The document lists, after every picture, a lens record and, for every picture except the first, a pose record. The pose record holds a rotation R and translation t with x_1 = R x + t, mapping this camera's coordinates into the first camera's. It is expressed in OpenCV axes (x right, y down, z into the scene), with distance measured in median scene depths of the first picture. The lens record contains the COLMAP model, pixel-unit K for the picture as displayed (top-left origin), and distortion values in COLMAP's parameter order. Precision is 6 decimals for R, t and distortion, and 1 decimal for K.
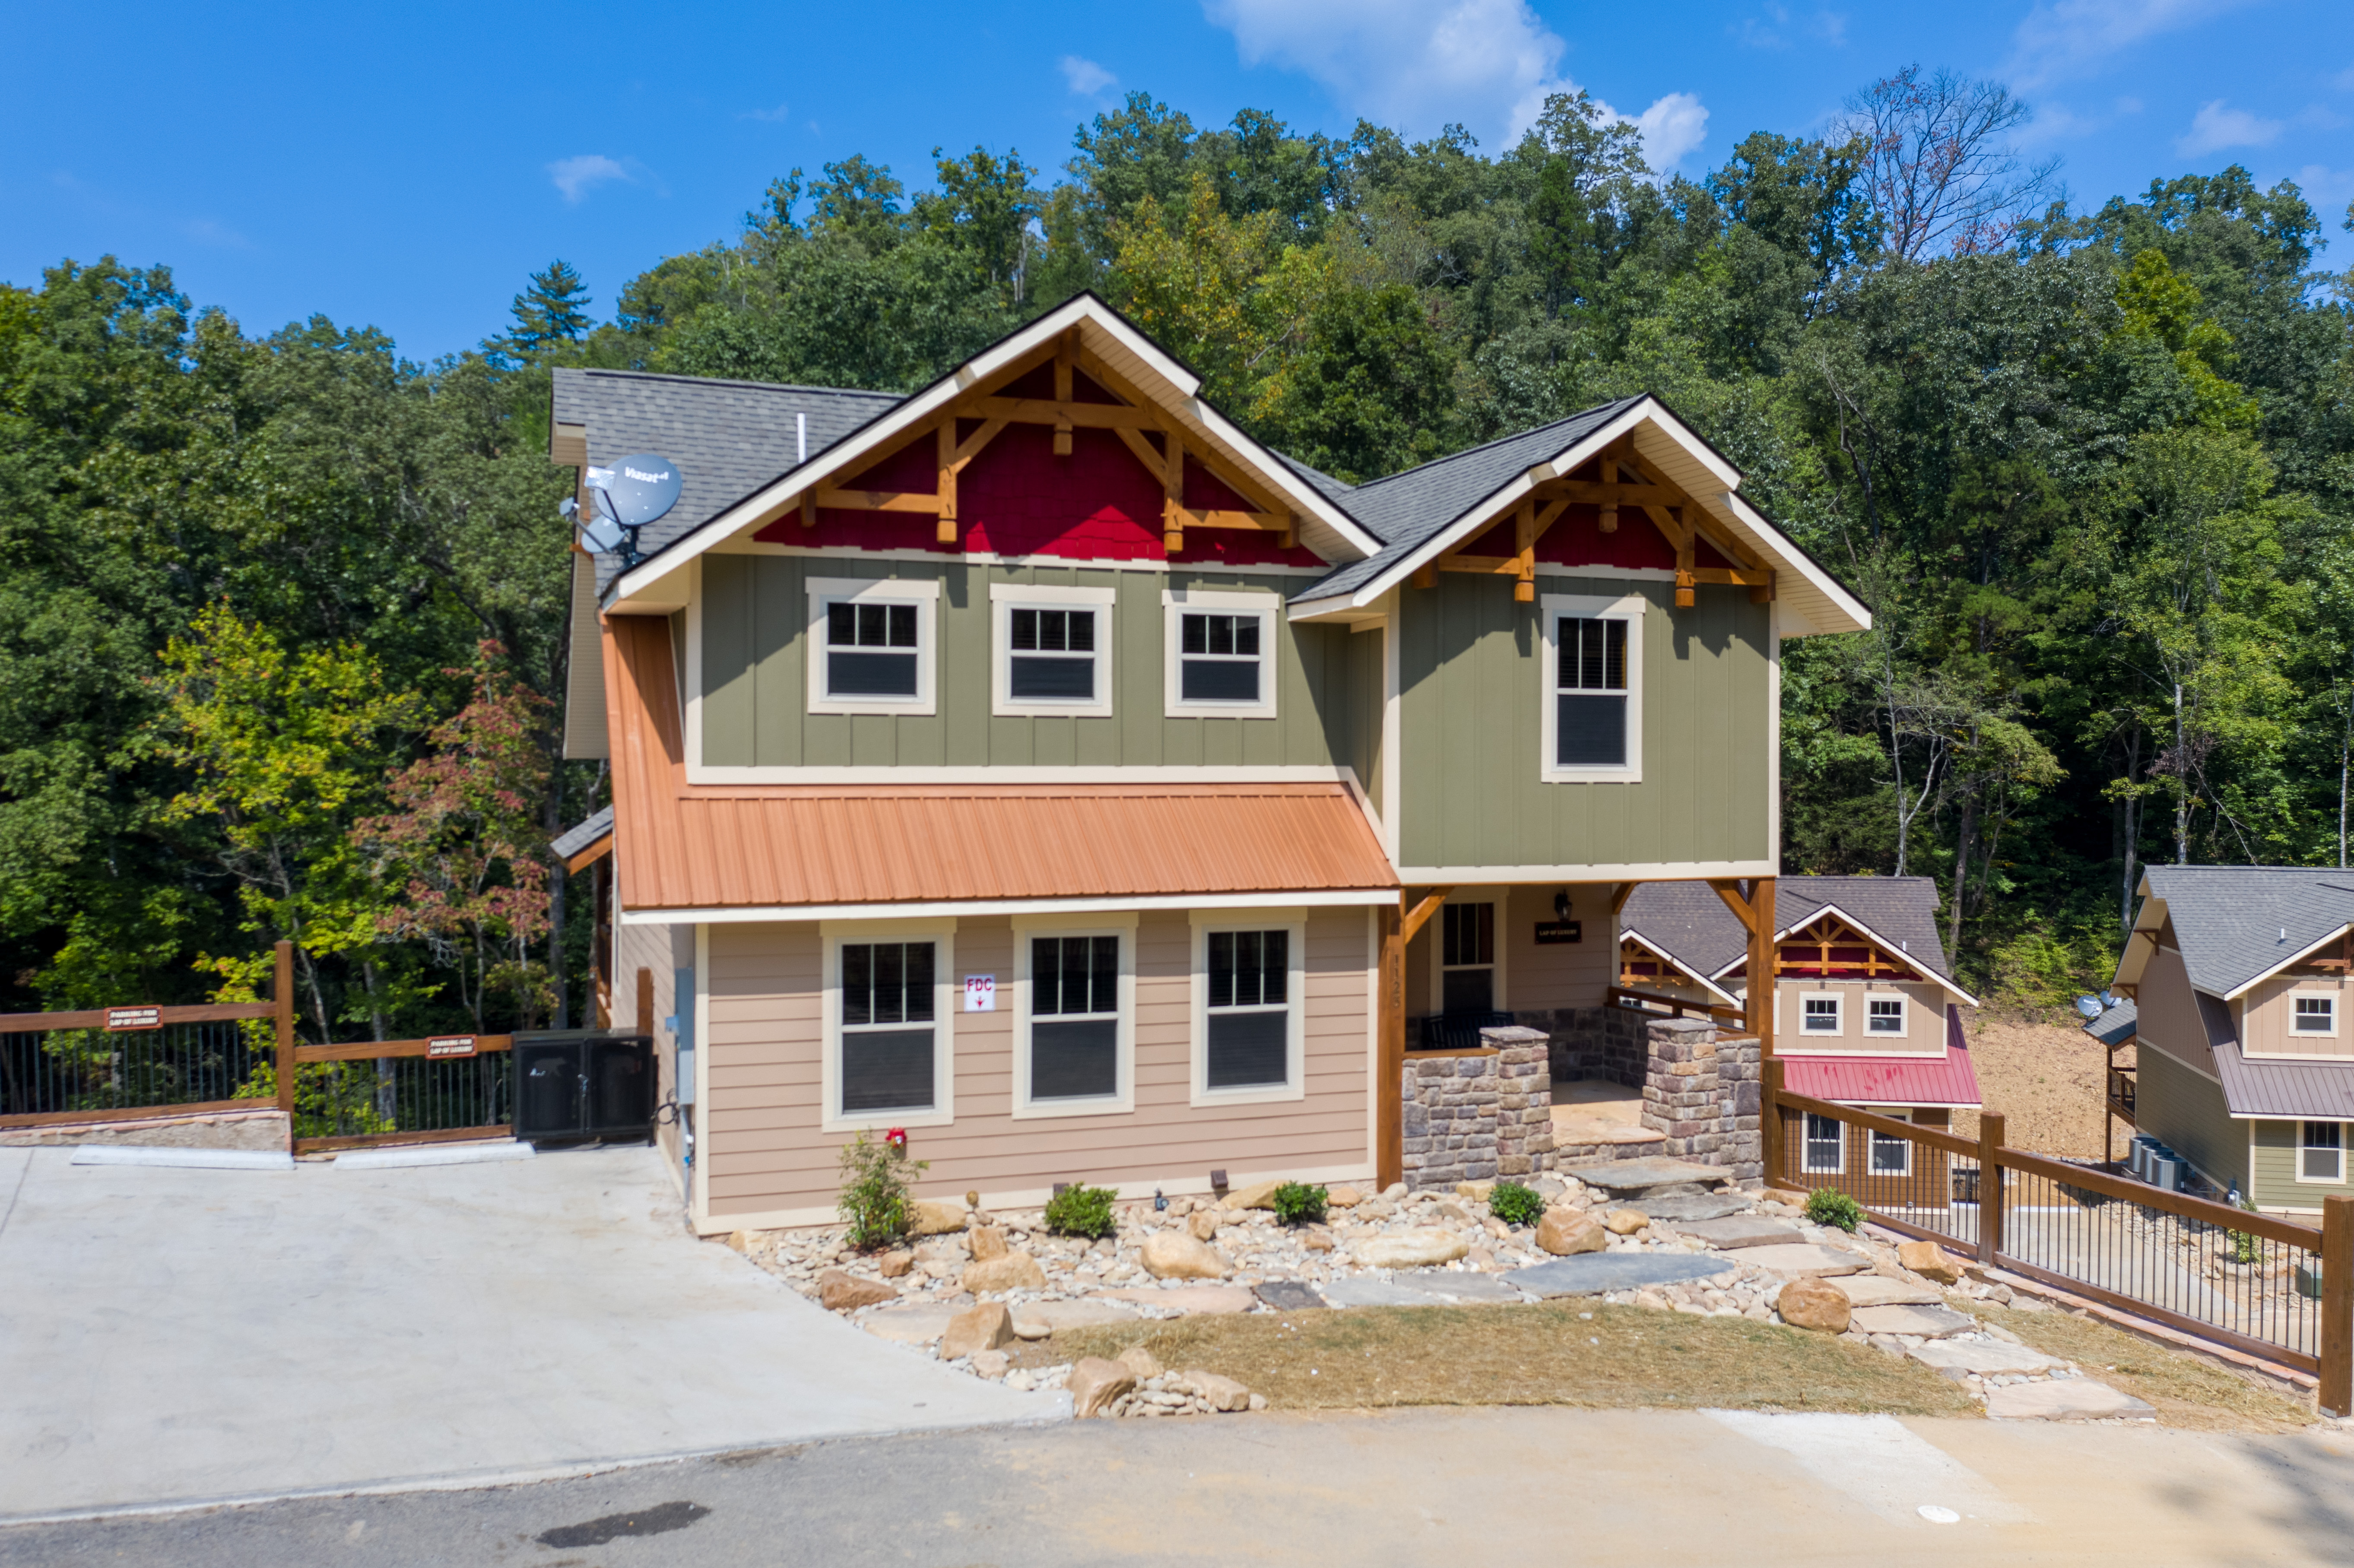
lens RADIAL K [[1835.7, 0, 1177.0], [0, 1835.7, 784.0], [0, 0, 1]] dist [-0.019053, -0.001541]
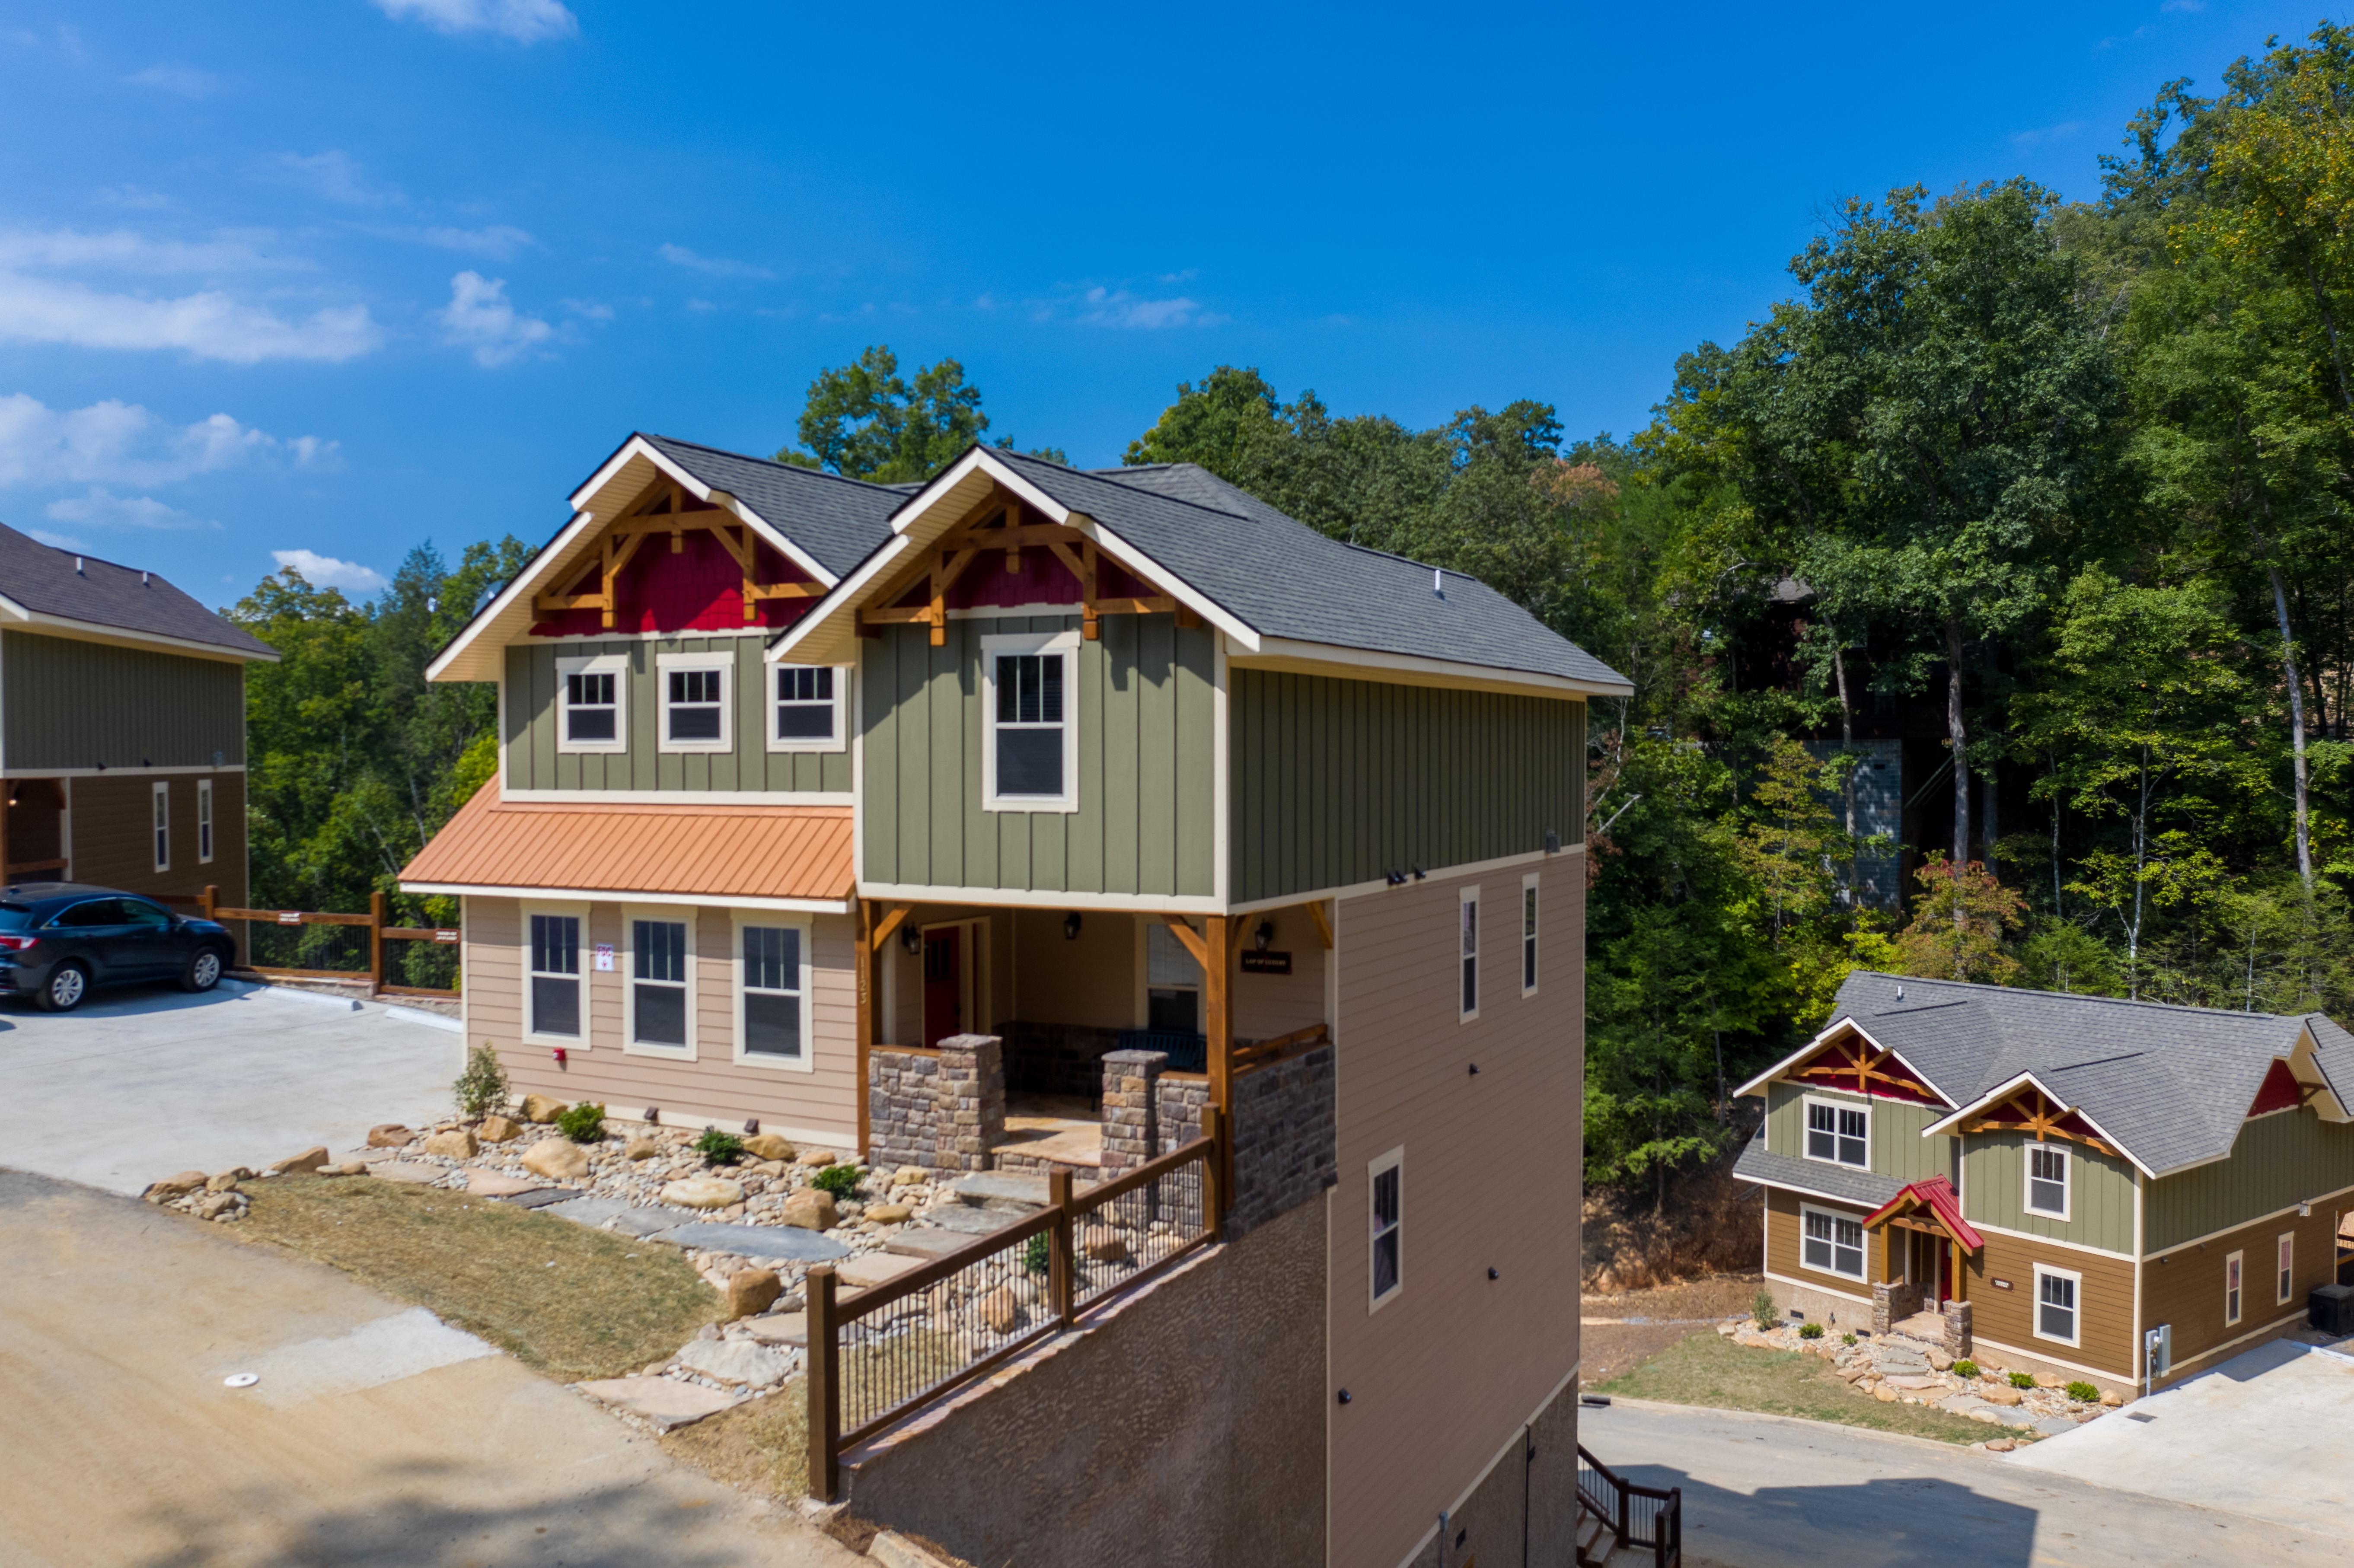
lens RADIAL K [[1835.8, 0, 1177.0], [0, 1835.8, 784.0], [0, 0, 1]] dist [-0.019053, -0.001541]
pose [[0.669077, 0.009864, -0.743128, 1.109855], [-0.005207, 0.999950, 0.008585, -0.027460], [0.743175, -0.001874, 0.669095, 0.376481]]
